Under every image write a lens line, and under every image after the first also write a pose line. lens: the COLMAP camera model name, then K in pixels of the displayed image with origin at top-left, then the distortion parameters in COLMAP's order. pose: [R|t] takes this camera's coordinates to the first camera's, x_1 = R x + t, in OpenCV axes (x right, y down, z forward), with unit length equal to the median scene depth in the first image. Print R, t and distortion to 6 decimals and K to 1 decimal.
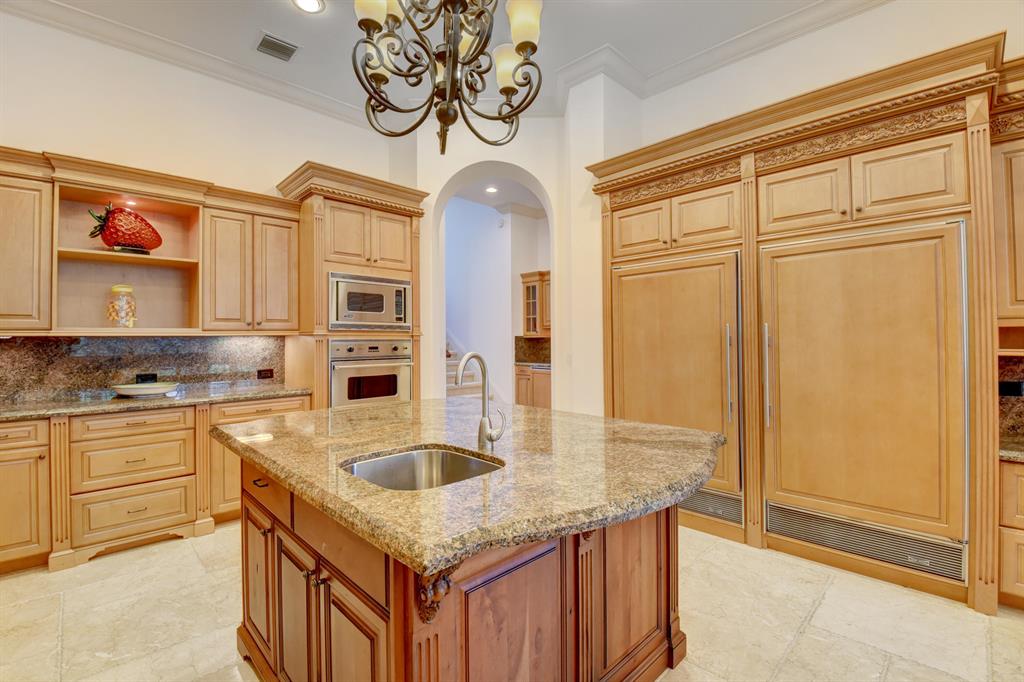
lens RADIAL K [[450.1, 0, 511.5], [0, 450.1, 337.0], [0, 0, 1]] dist [-0.010146, -0.009969]
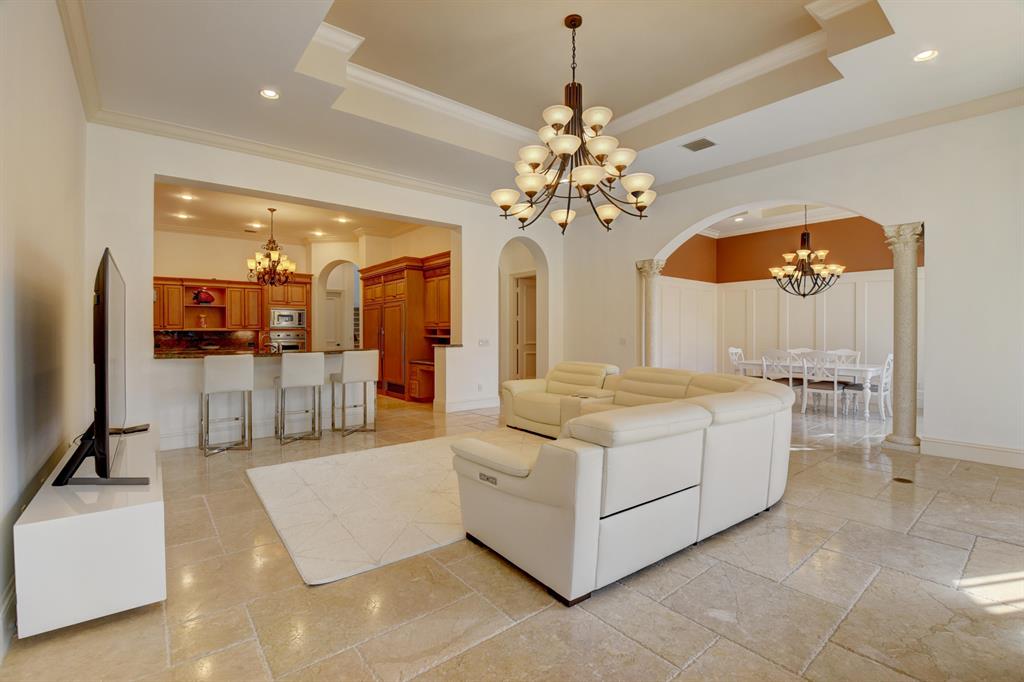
lens RADIAL K [[450.1, 0, 515.5], [0, 450.1, 337.1], [0, 0, 1]] dist [-0.010146, -0.009969]
pose [[0.997352, 0.004380, -0.072588, 1.458361], [-0.002806, 0.999759, 0.021769, -0.029786], [0.072666, -0.021508, 0.997124, -1.861579]]
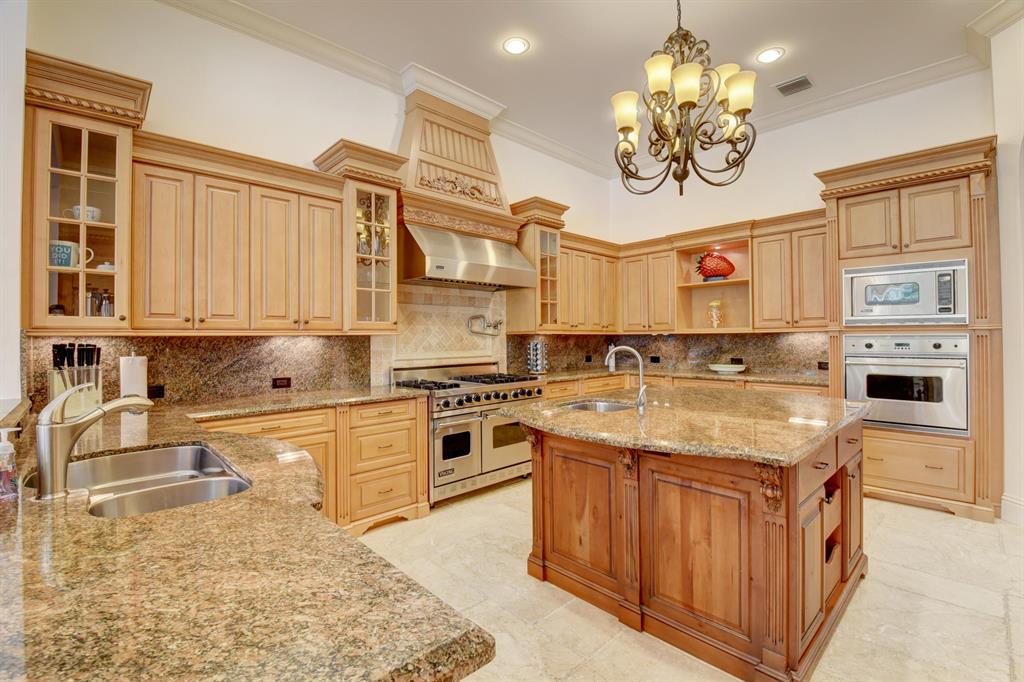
lens RADIAL K [[450.1, 0, 504.0], [0, 450.1, 331.6], [0, 0, 1]] dist [-0.010146, -0.009969]
pose [[-0.025087, -0.007034, -0.999661, 0.689063], [0.011055, 0.999912, -0.007314, -0.004074], [0.999624, -0.011235, -0.025007, 0.268148]]
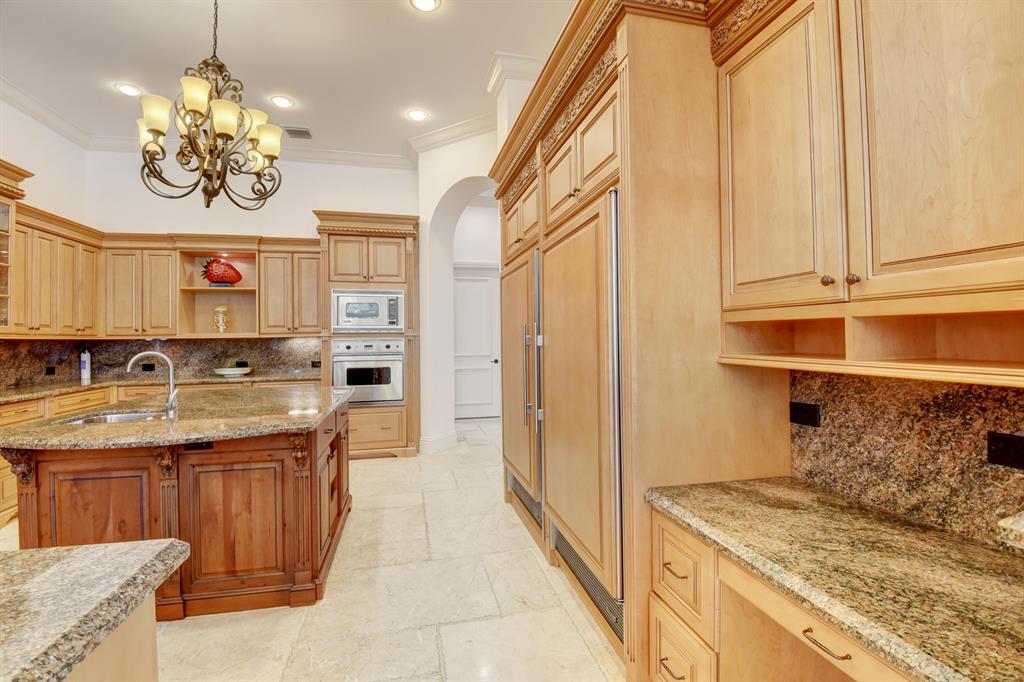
lens RADIAL K [[450.1, 0, 516.9], [0, 450.1, 334.3], [0, 0, 1]] dist [-0.010146, -0.009969]
pose [[0.862318, -0.006197, -0.506329, 0.815251], [0.007367, 0.999973, 0.000308, -0.007209], [0.506313, -0.003996, 0.862340, 0.131766]]
